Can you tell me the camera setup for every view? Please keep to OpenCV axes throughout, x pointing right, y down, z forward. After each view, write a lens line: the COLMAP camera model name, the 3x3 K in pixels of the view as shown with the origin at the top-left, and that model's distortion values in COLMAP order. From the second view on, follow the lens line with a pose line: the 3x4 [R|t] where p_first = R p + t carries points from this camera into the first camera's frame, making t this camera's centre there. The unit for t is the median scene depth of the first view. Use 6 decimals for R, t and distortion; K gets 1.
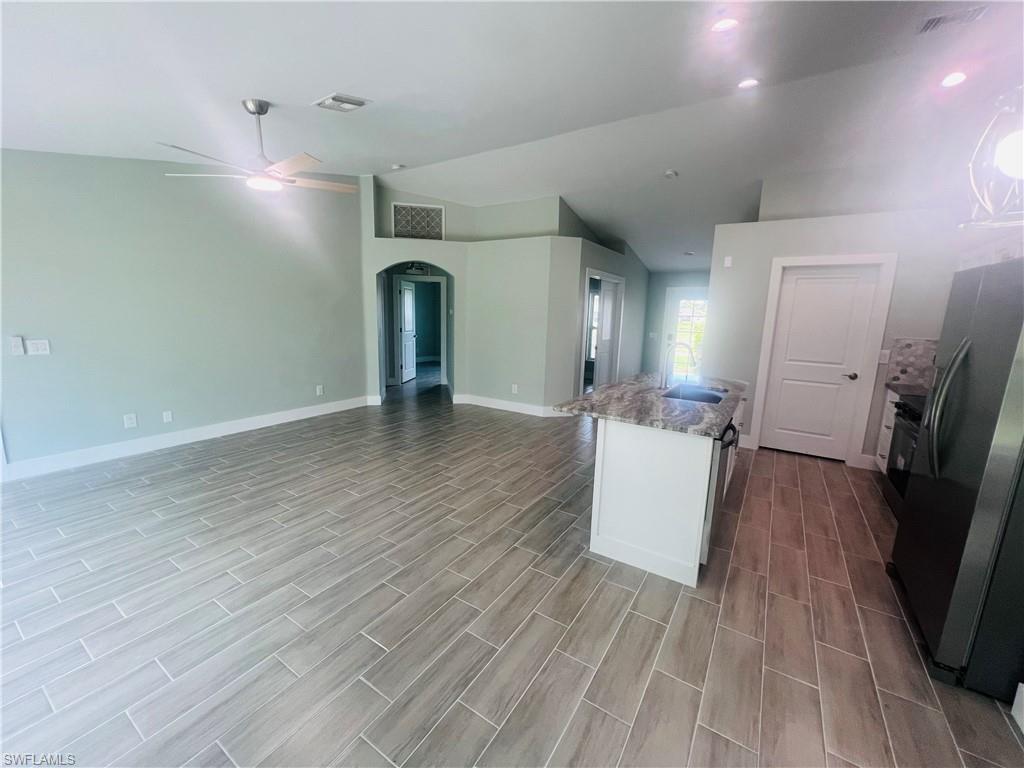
lens RADIAL K [[412.5, 0, 509.9], [0, 412.5, 384.3], [0, 0, 1]] dist [-0.001140, 0.001229]
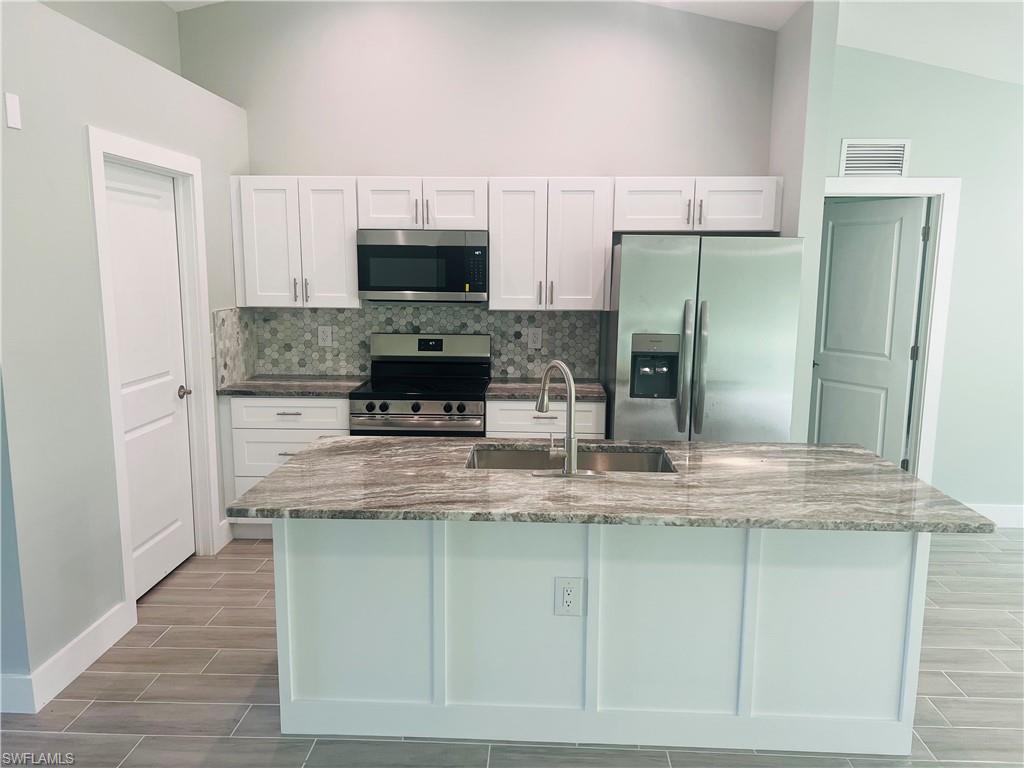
lens RADIAL K [[770.0, 0, 506.0], [0, 770.0, 389.8], [0, 0, 1]] dist [0.049276, -0.062757]
pose [[-0.510941, -0.166333, 0.843370, -0.215484], [0.126987, 0.955732, 0.265426, -0.262134], [-0.850185, 0.242714, -0.467200, 1.284773]]
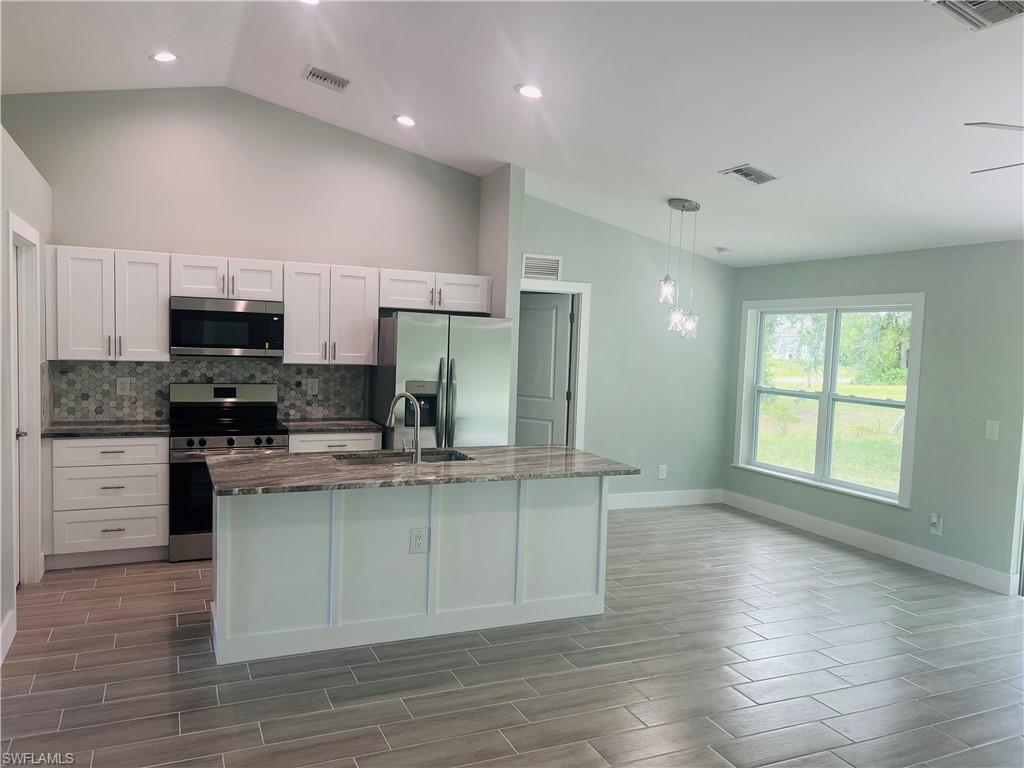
lens RADIAL K [[770.0, 0, 505.6], [0, 770.0, 380.9], [0, 0, 1]] dist [0.049276, -0.062757]
pose [[-0.837904, -0.087039, 0.538833, -0.364388], [0.036362, 0.976109, 0.214217, -0.345506], [-0.544605, 0.199087, -0.814721, 1.735894]]
